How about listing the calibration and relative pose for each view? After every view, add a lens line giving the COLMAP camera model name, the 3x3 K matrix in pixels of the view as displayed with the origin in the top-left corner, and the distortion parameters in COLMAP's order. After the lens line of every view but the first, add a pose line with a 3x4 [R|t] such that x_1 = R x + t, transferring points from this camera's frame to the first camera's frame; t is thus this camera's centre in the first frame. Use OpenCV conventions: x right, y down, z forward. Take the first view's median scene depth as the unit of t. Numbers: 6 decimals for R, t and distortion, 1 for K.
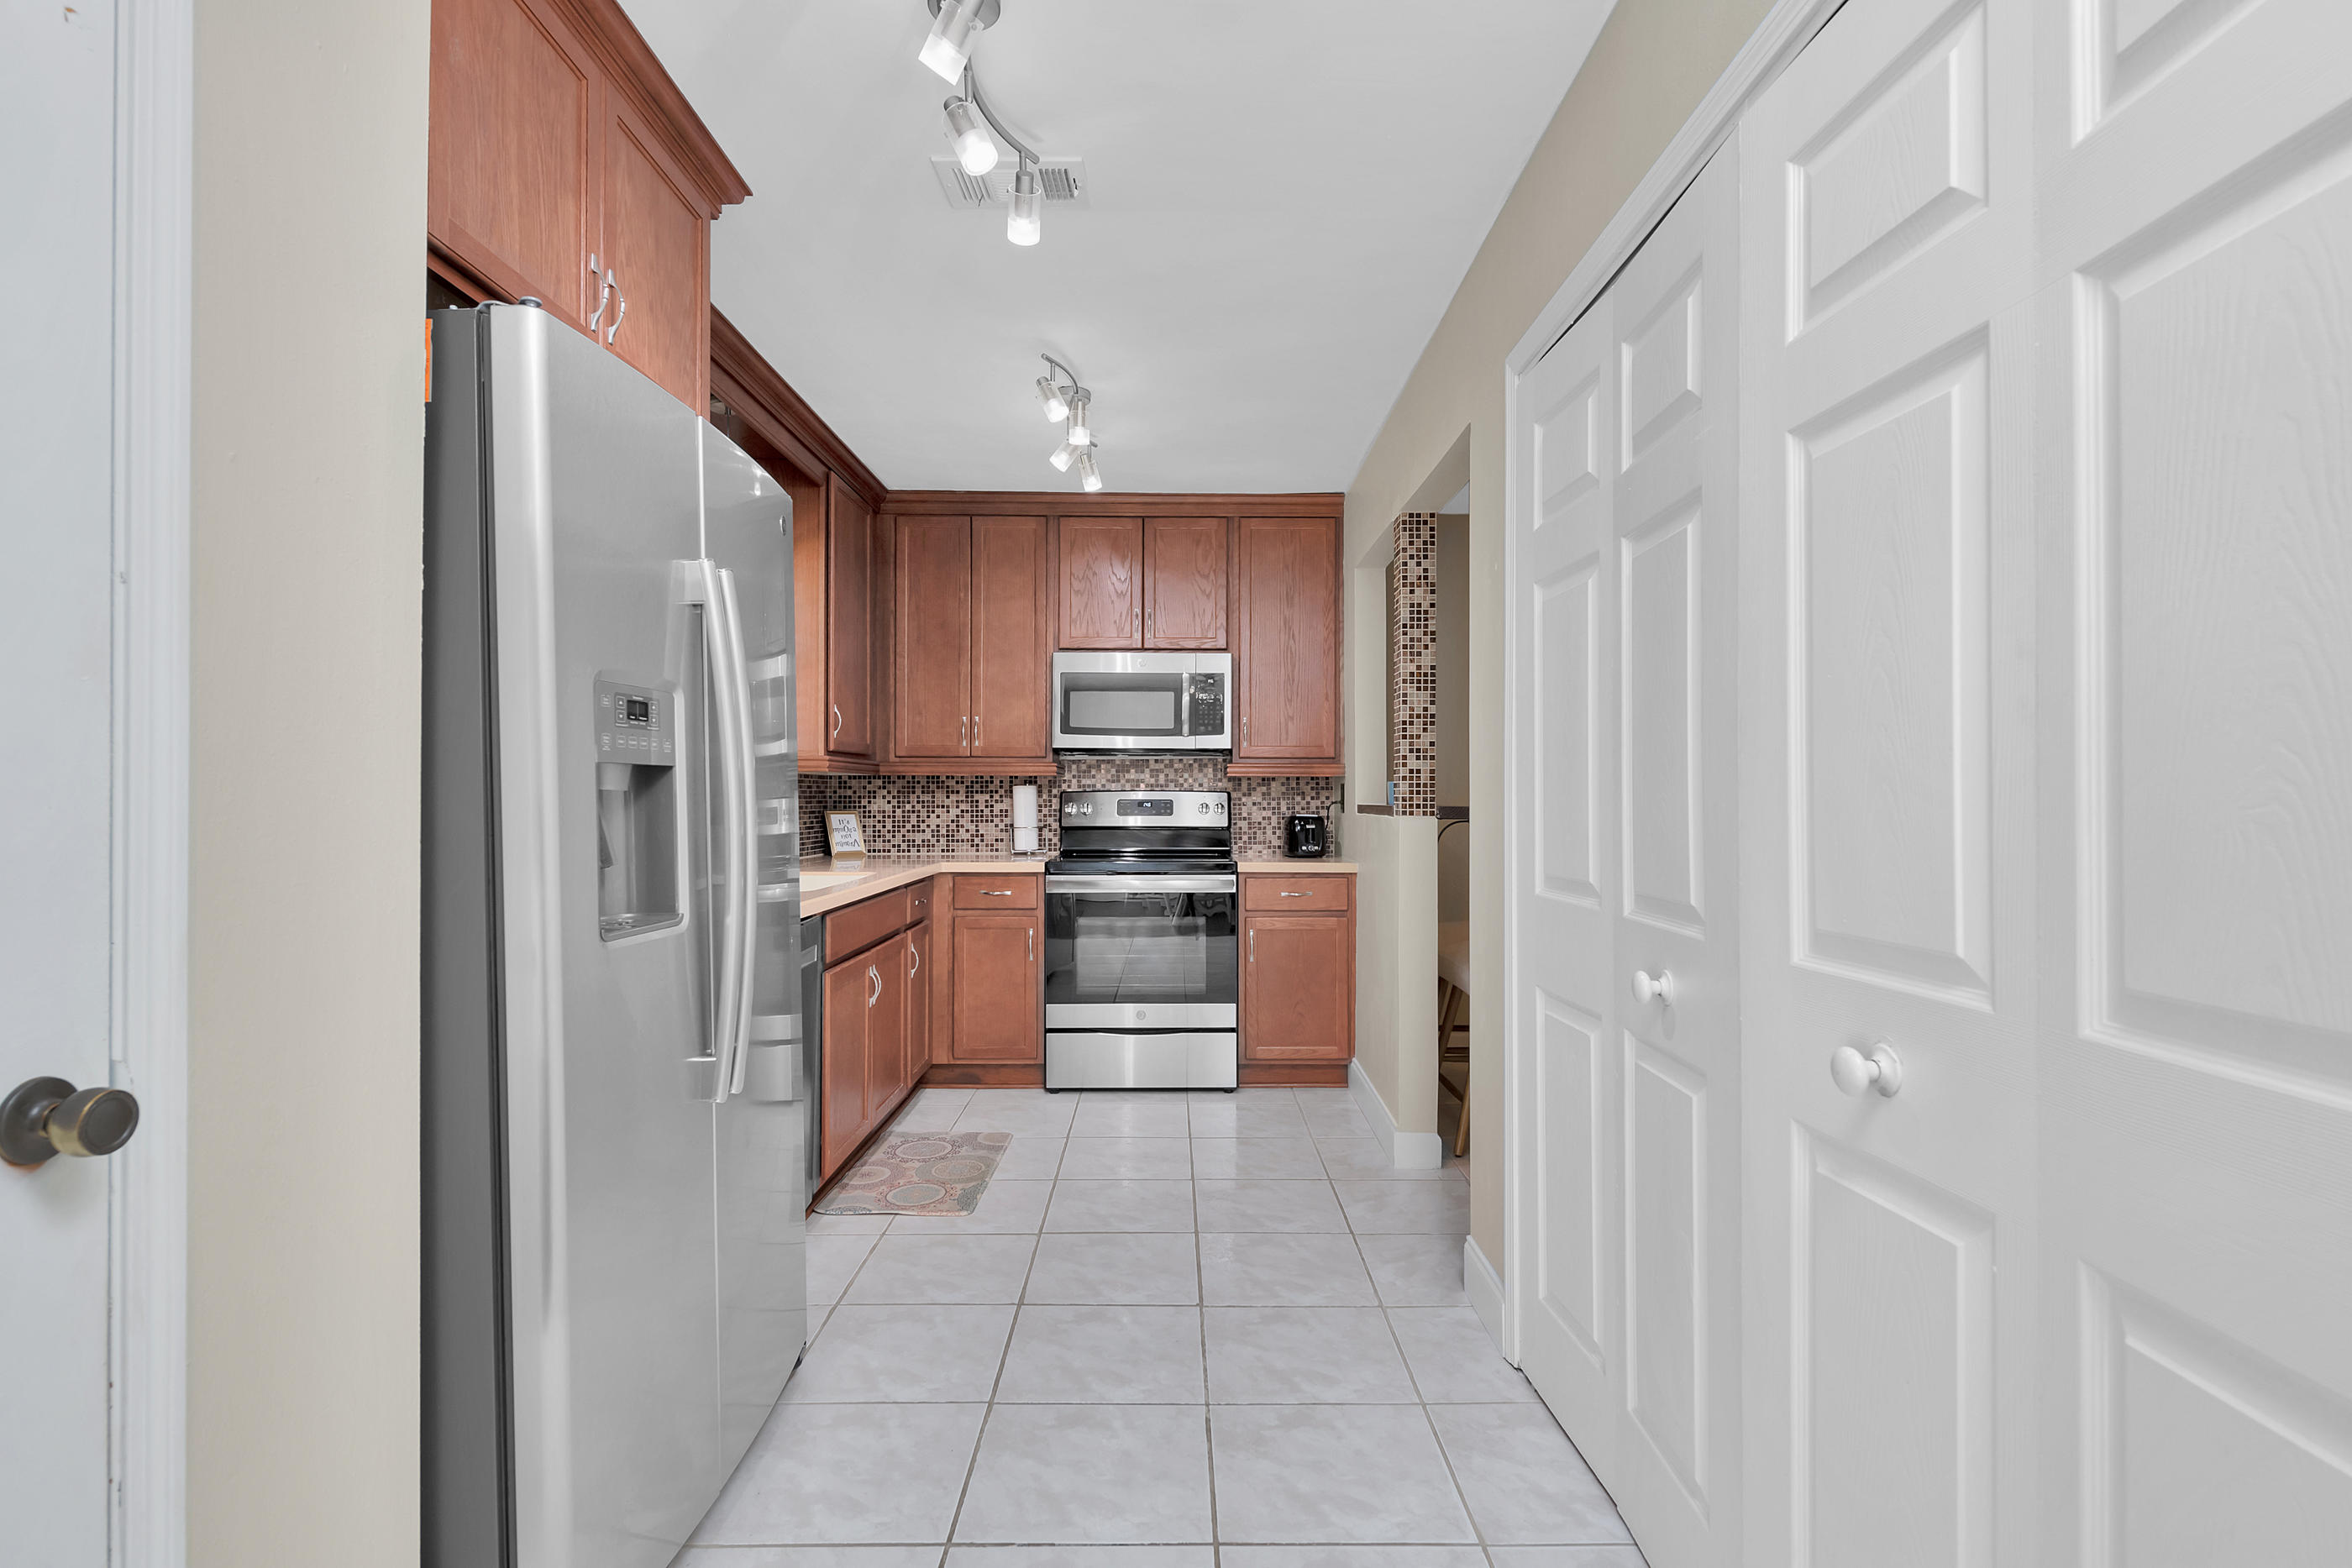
lens RADIAL K [[1112.8, 0, 1161.5], [0, 1112.8, 791.2], [0, 0, 1]] dist [0.003010, -0.002177]
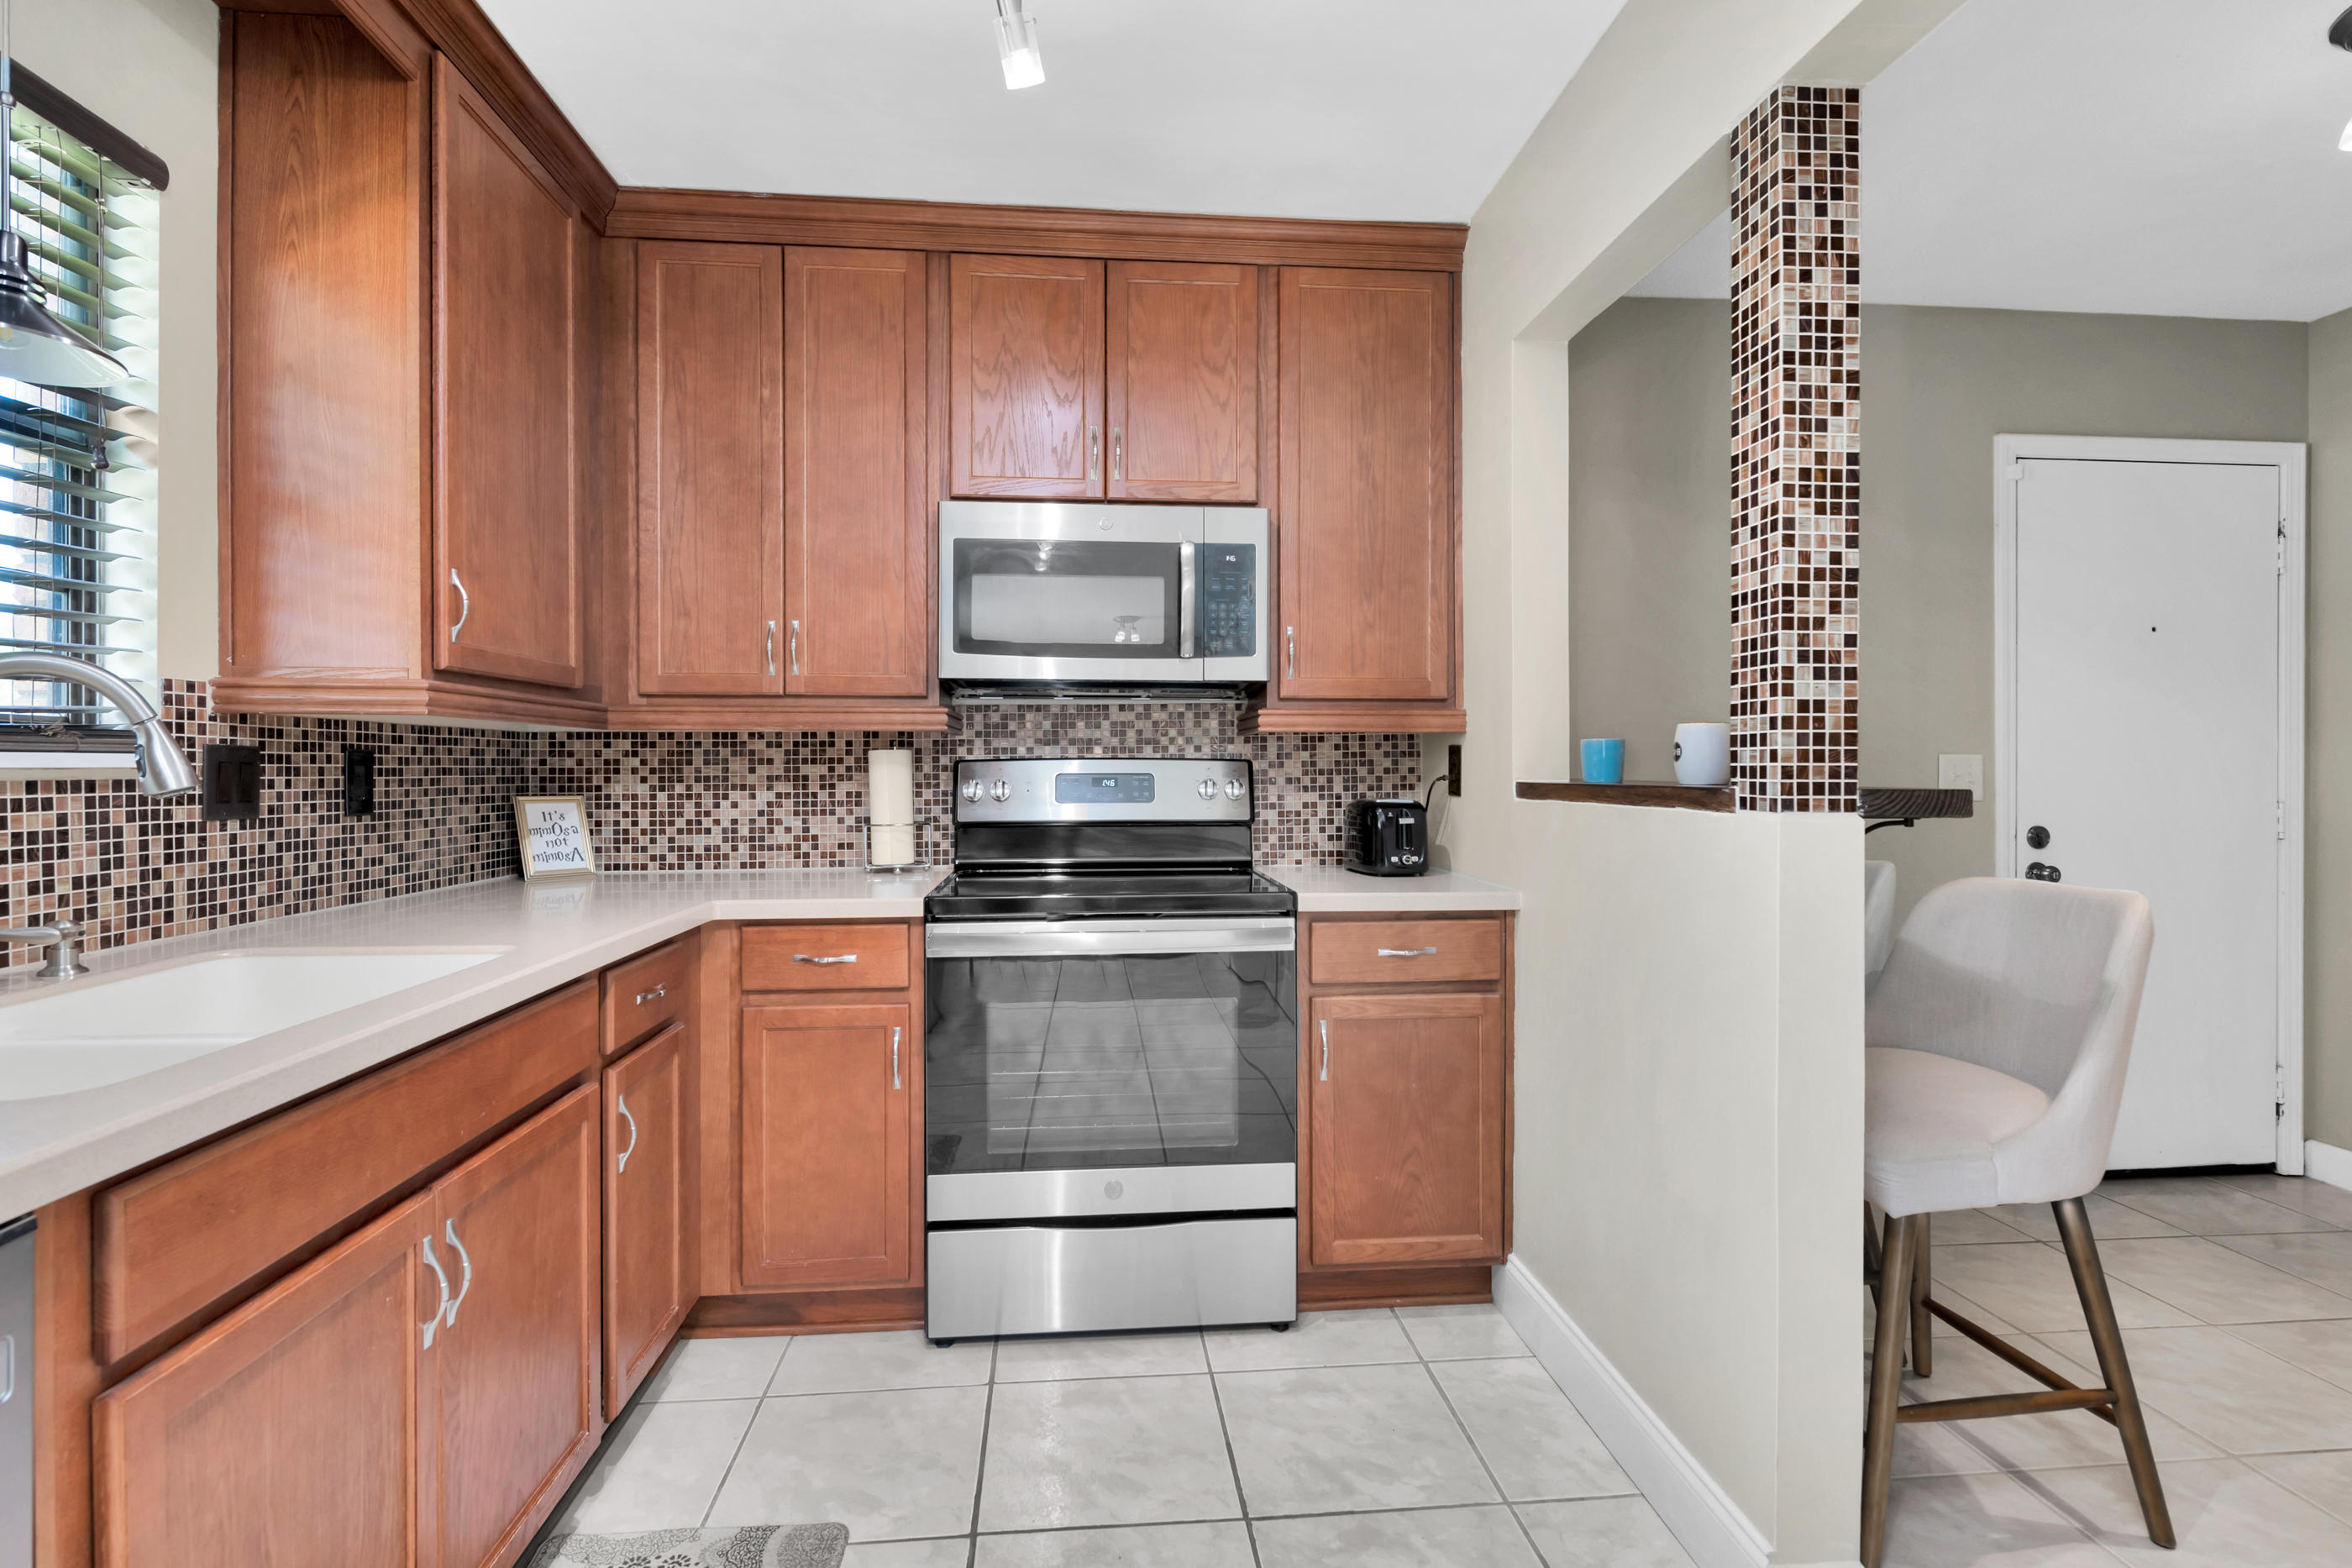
lens RADIAL K [[1112.8, 0, 1168.3], [0, 1112.8, 773.3], [0, 0, 1]] dist [0.003010, -0.002177]
pose [[0.994991, -0.003134, 0.099913, -0.042716], [0.002308, 0.999962, 0.008381, 0.002644], [-0.099936, -0.008109, 0.994961, 0.466205]]
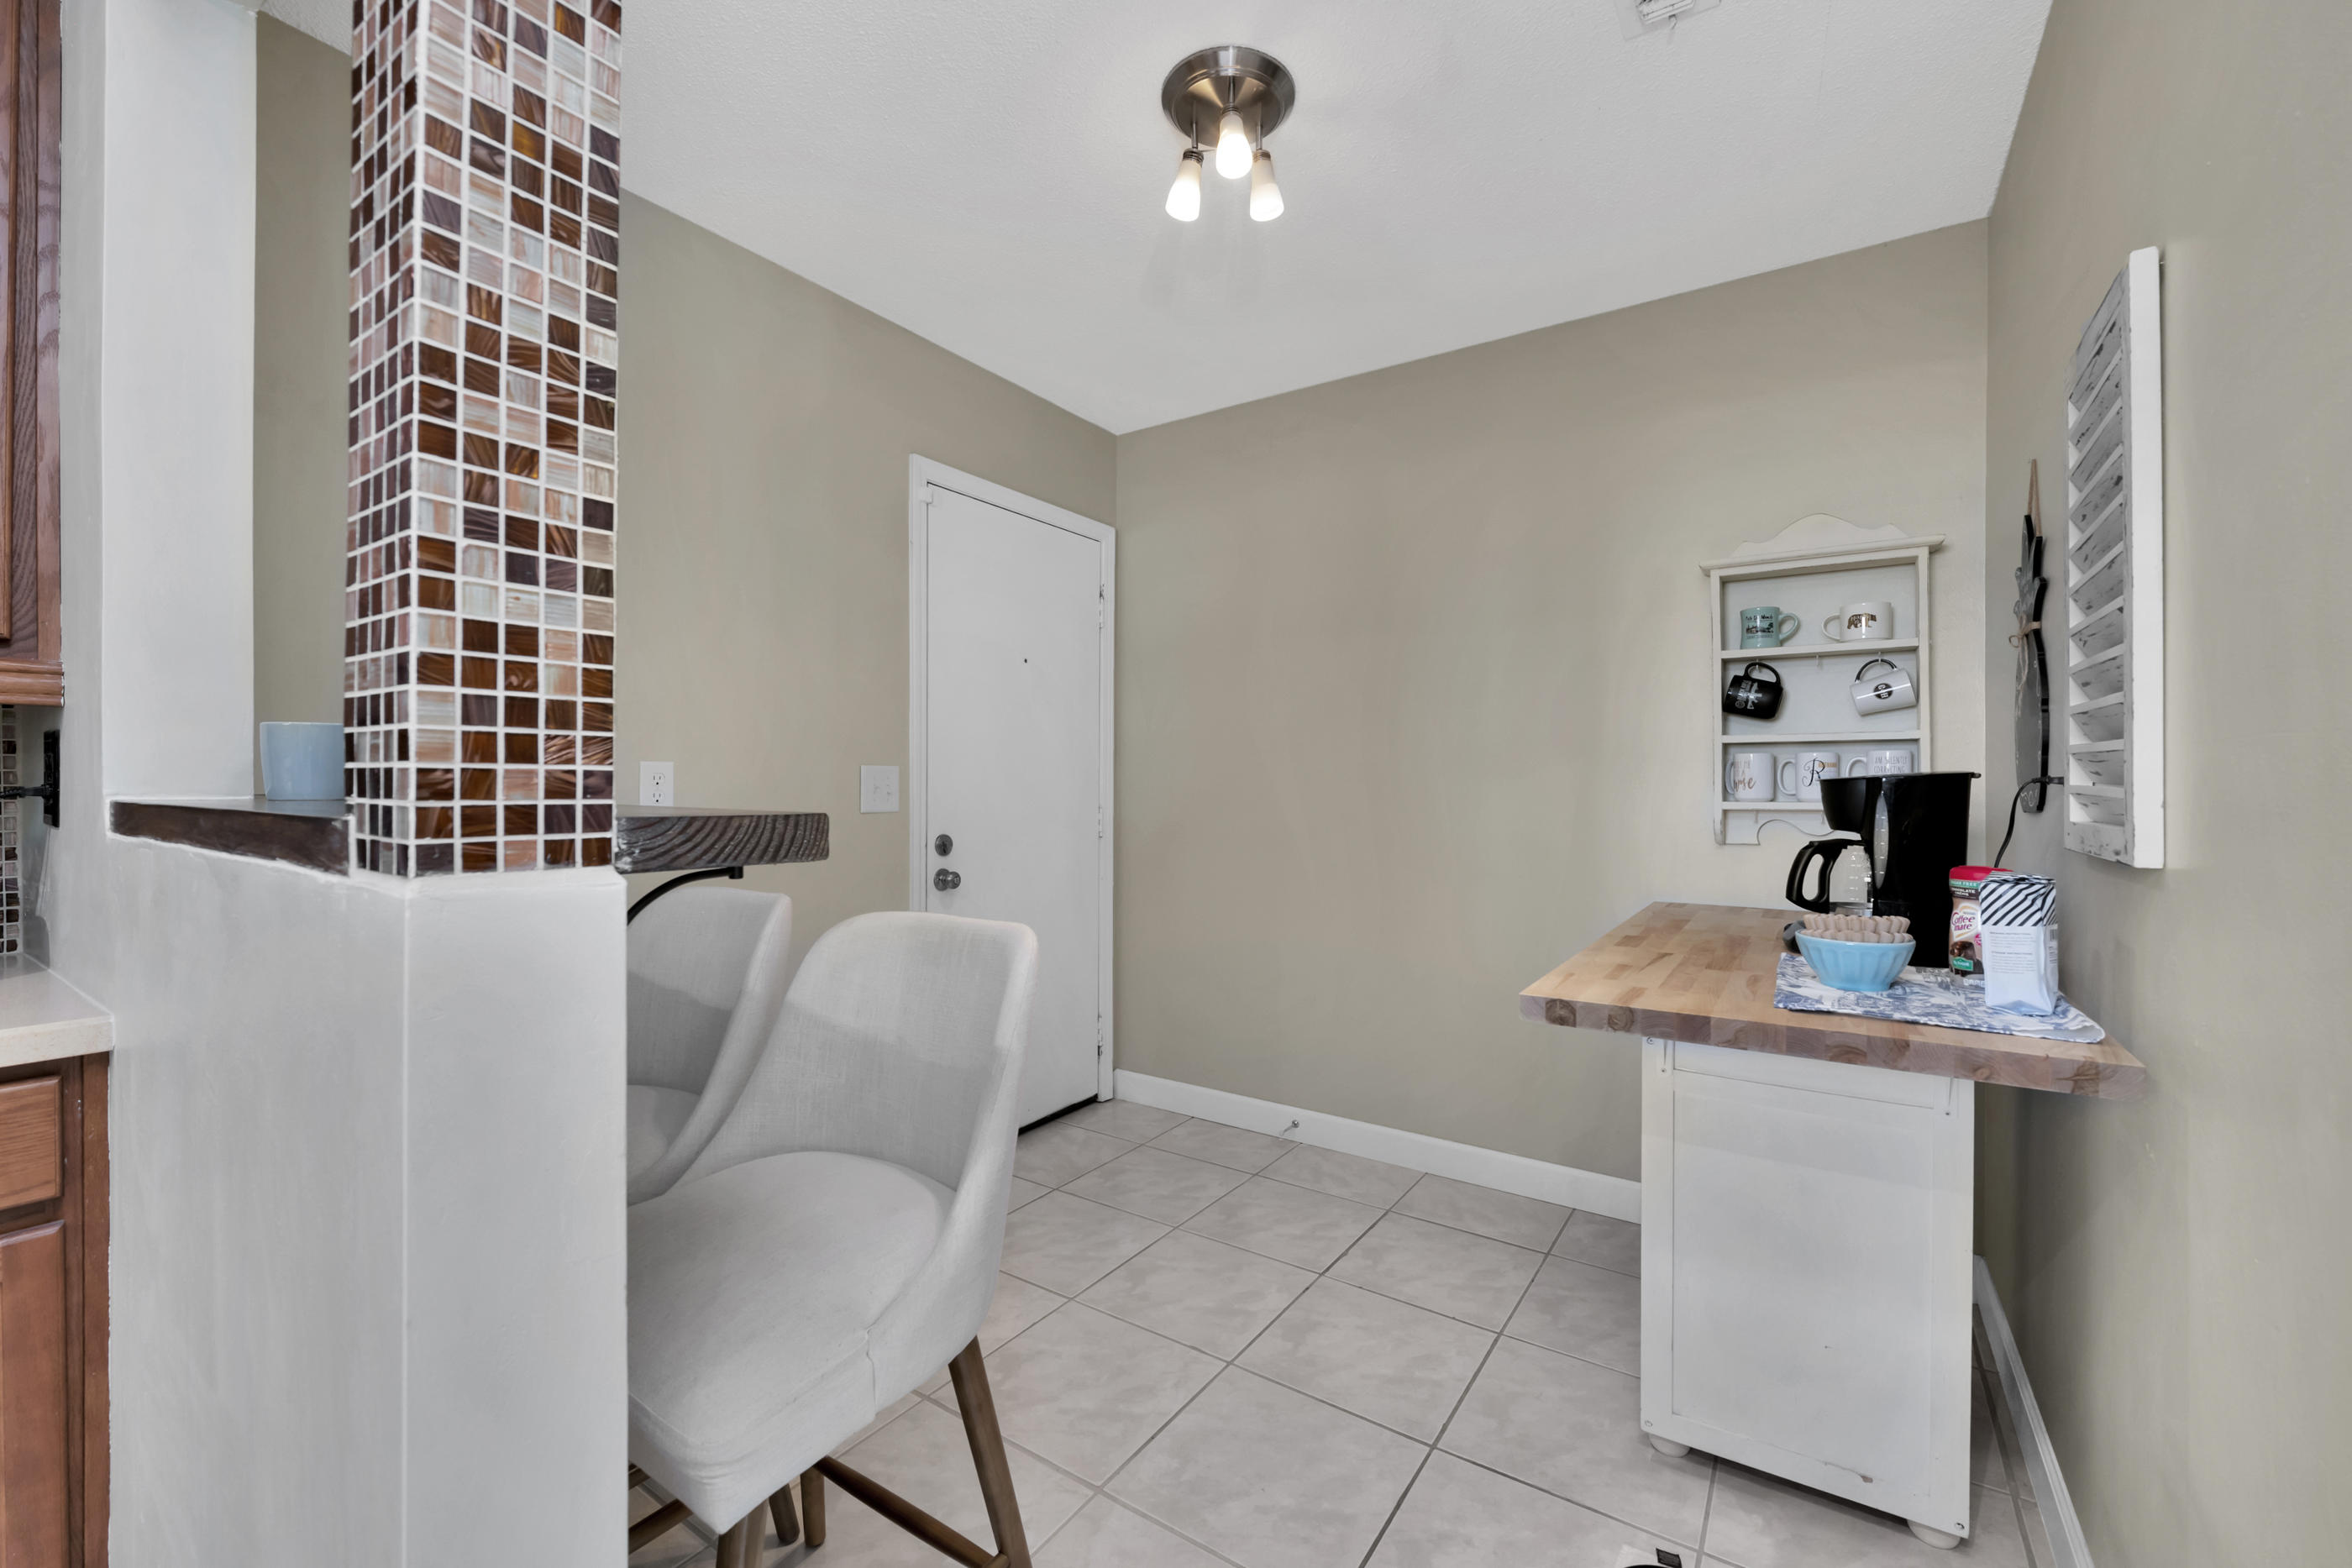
lens RADIAL K [[973.4, 0, 1175.9], [0, 973.4, 783.6], [0, 0, 1]] dist [-0.009432, -0.000187]
pose [[0.550882, -0.001341, 0.834582, 0.117480], [-0.007001, 0.999956, 0.006228, 0.004042], [-0.834554, -0.009274, 0.550849, 0.624454]]
